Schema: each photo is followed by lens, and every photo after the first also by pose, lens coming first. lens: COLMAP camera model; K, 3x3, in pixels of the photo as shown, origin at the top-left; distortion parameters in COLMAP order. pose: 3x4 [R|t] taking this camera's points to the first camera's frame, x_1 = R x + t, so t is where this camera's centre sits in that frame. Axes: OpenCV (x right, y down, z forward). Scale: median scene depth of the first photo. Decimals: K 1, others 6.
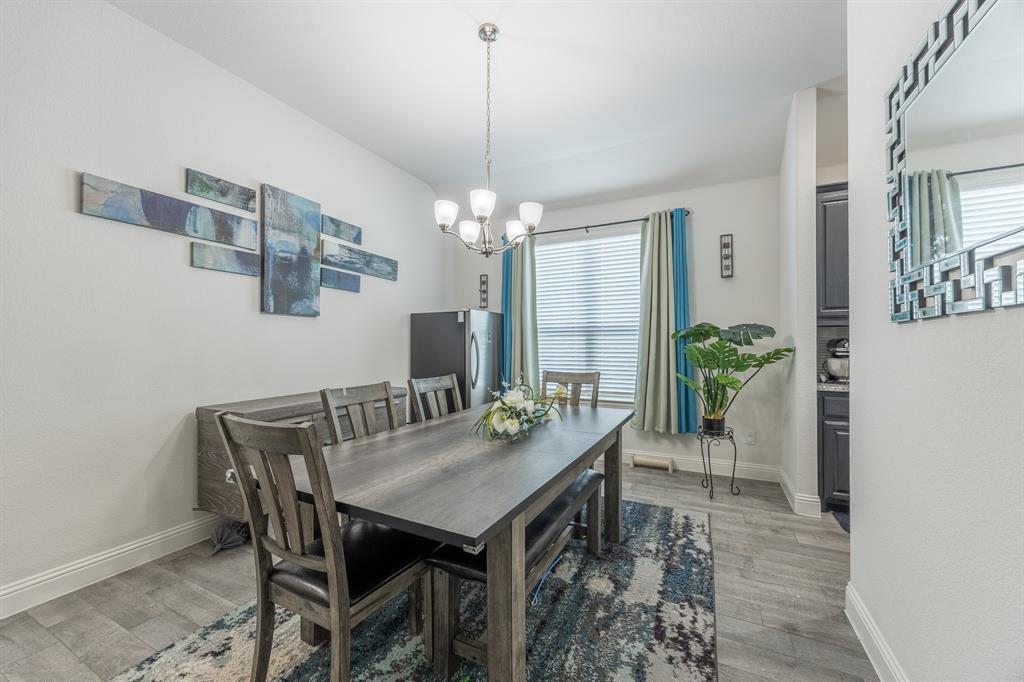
lens RADIAL K [[394.4, 0, 504.3], [0, 394.4, 343.1], [0, 0, 1]] dist [-0.002037, 0.000386]
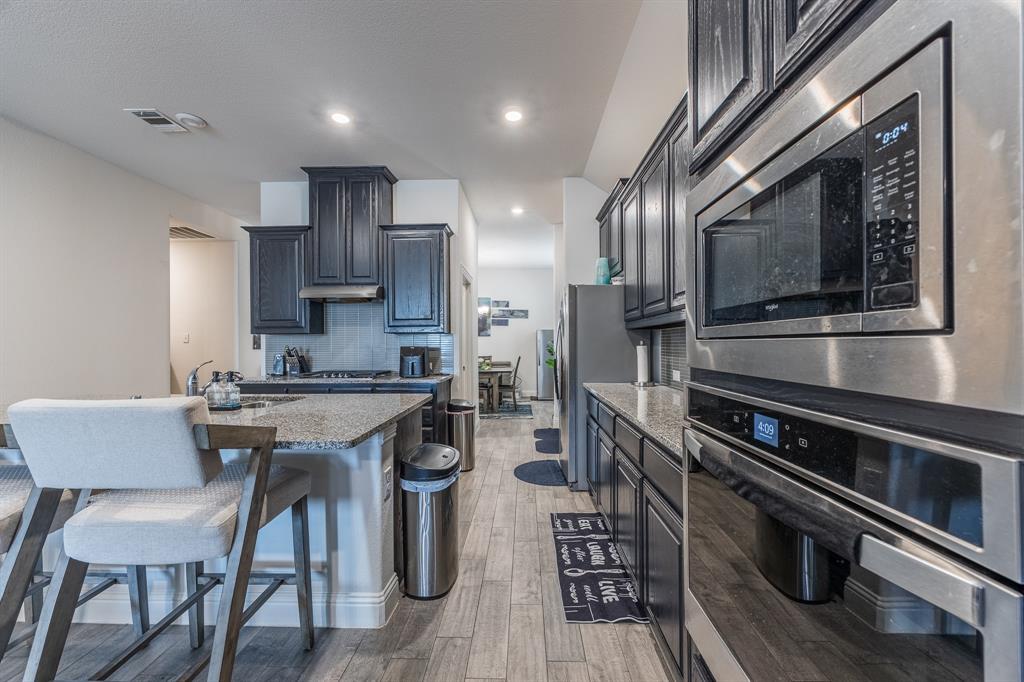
lens RADIAL K [[394.4, 0, 514.1], [0, 394.4, 341.5], [0, 0, 1]] dist [-0.002037, 0.000386]
pose [[0.424576, -0.008011, -0.905357, 2.022012], [0.005614, 0.999965, -0.006215, -0.005938], [0.905375, -0.002444, 0.424606, -0.080697]]
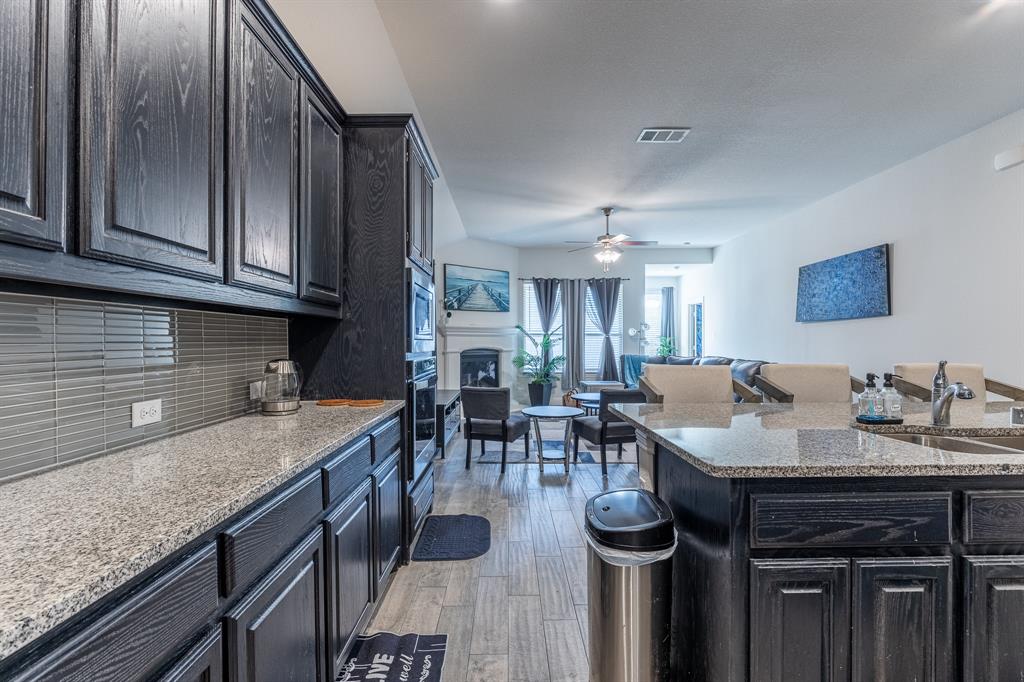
lens RADIAL K [[462.9, 0, 512.4], [0, 462.9, 340.4], [0, 0, 1]] dist [-0.010255, -0.000369]
pose [[-0.458877, 0.002702, 0.888496, 1.095262], [0.001321, 0.999996, -0.002359, -0.005167], [-0.888499, 0.000091, -0.458879, 0.362046]]
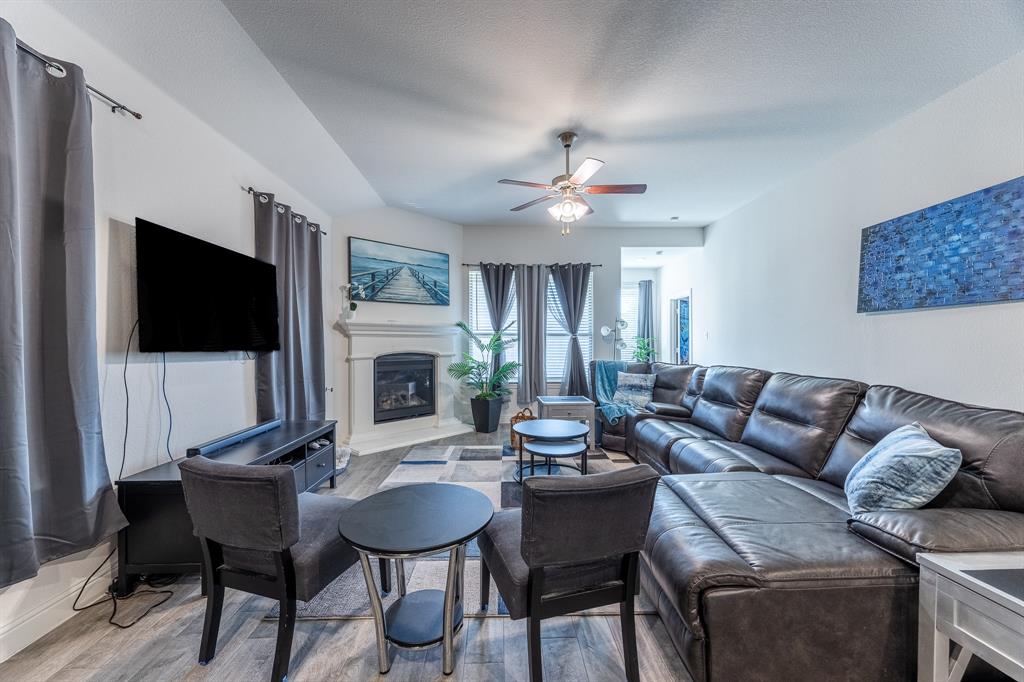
lens RADIAL K [[394.4, 0, 514.3], [0, 394.4, 344.0], [0, 0, 1]] dist [-0.002037, 0.000386]
pose [[-0.485228, -0.000666, 0.874387, 1.712318], [0.003259, 0.999991, 0.002570, -0.007109], [-0.874381, 0.004097, -0.485222, -0.183343]]
